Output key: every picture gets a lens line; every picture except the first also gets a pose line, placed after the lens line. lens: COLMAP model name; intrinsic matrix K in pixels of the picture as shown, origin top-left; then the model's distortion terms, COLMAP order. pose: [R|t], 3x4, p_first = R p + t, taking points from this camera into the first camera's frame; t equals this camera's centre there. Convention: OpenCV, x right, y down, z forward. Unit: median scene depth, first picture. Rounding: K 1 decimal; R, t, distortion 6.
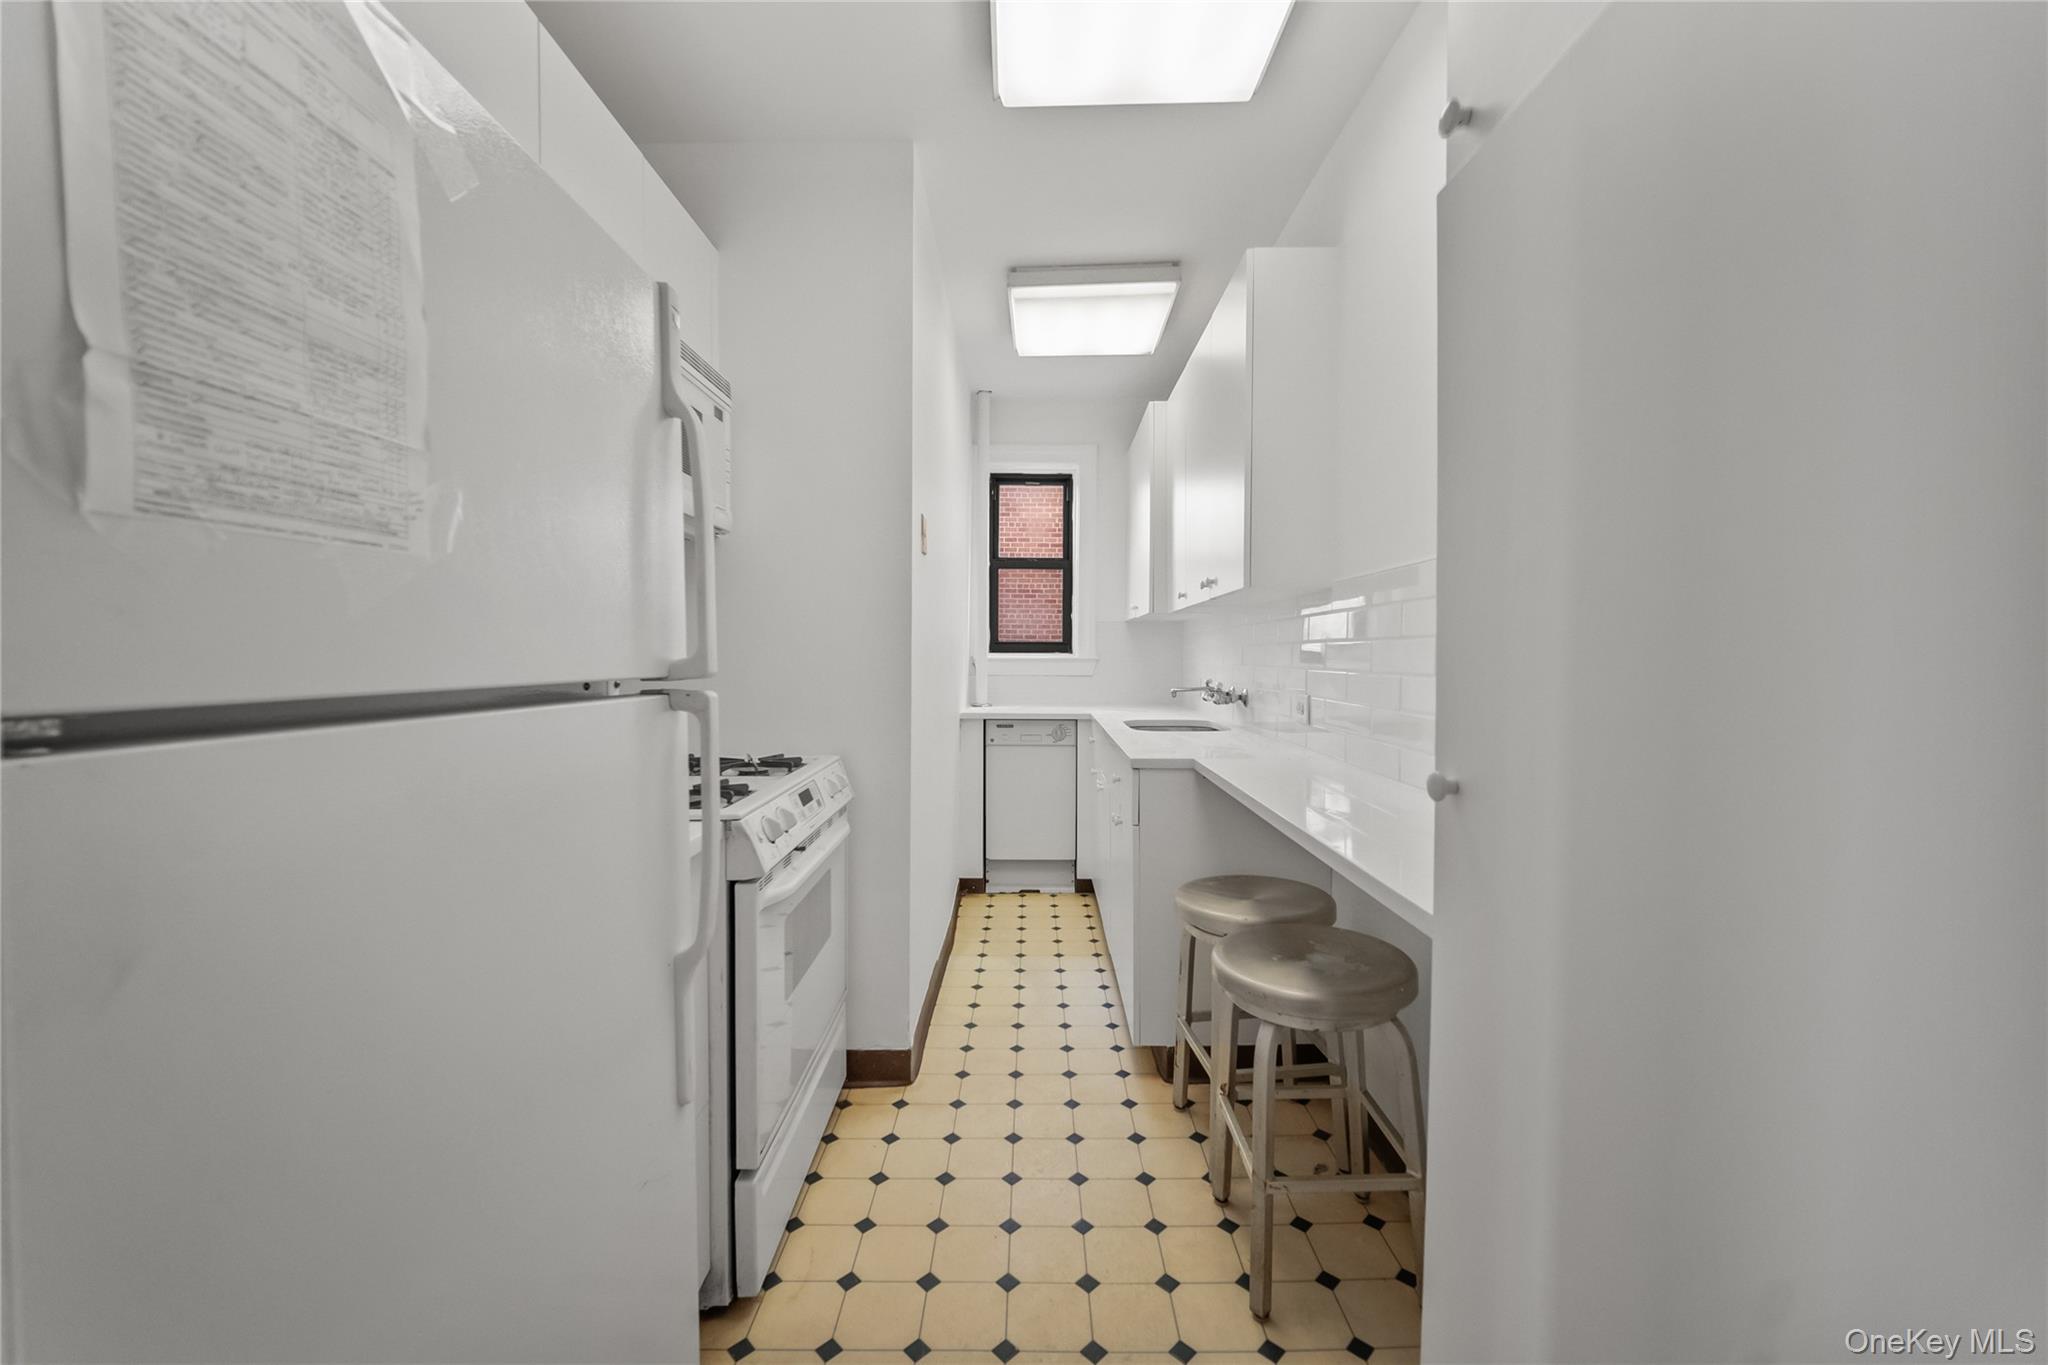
lens RADIAL K [[820.5, 0, 1024.8], [0, 820.5, 653.3], [0, 0, 1]] dist [-0.003075, -0.000568]
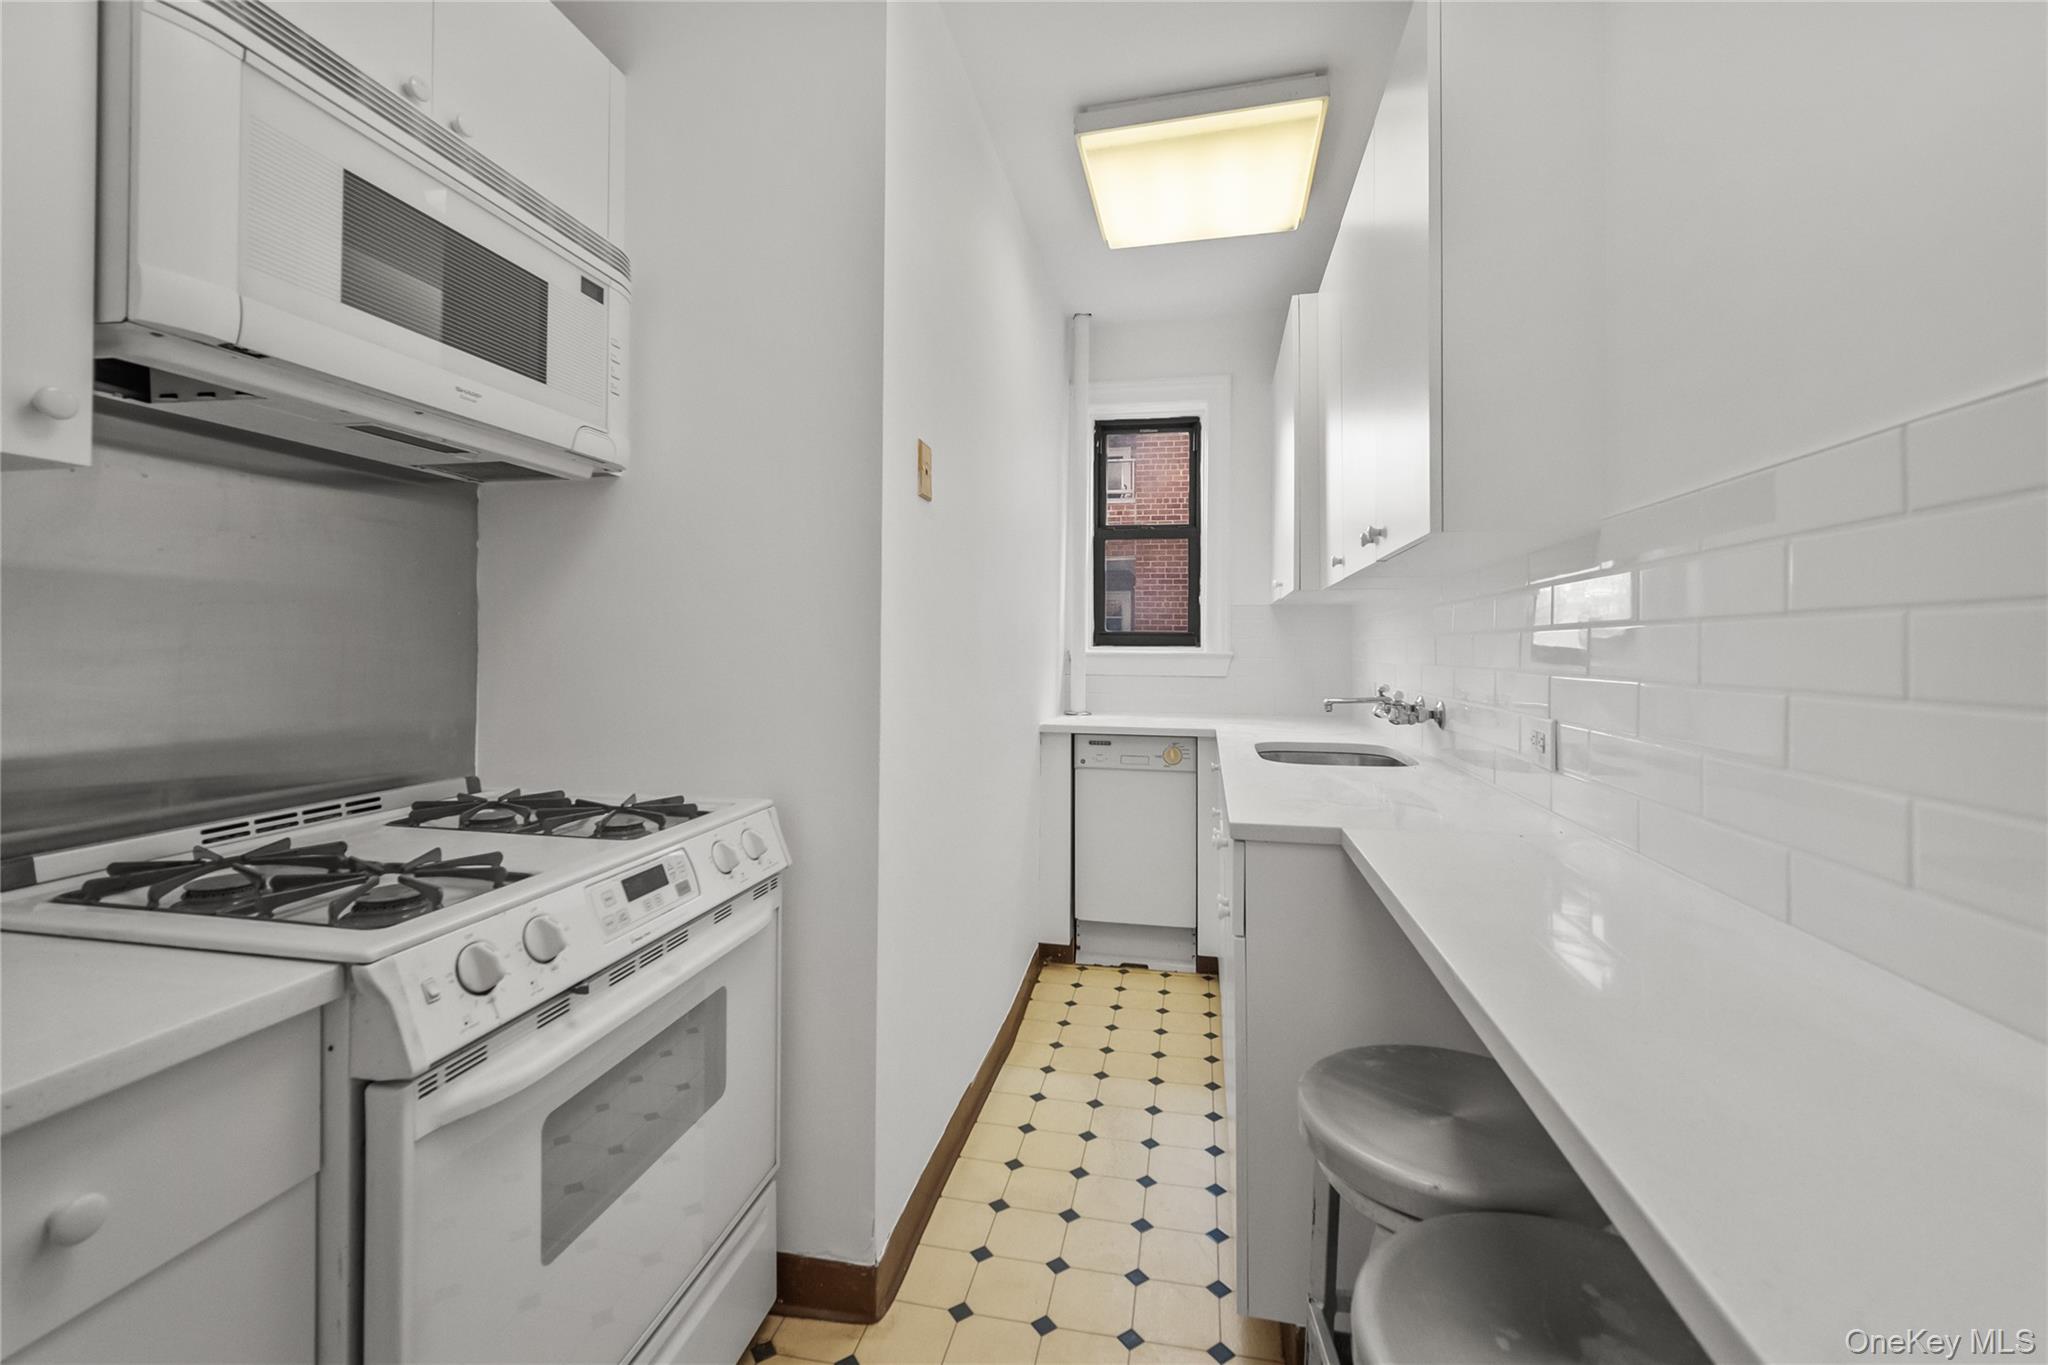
lens RADIAL K [[863.0, 0, 1016.4], [0, 863.0, 619.7], [0, 0, 1]] dist [-0.001066, -0.000367]
pose [[0.979660, -0.002453, -0.200652, 0.067491], [-0.004023, 0.999484, -0.031858, 0.000867], [0.200626, 0.032018, 0.979145, 0.227855]]
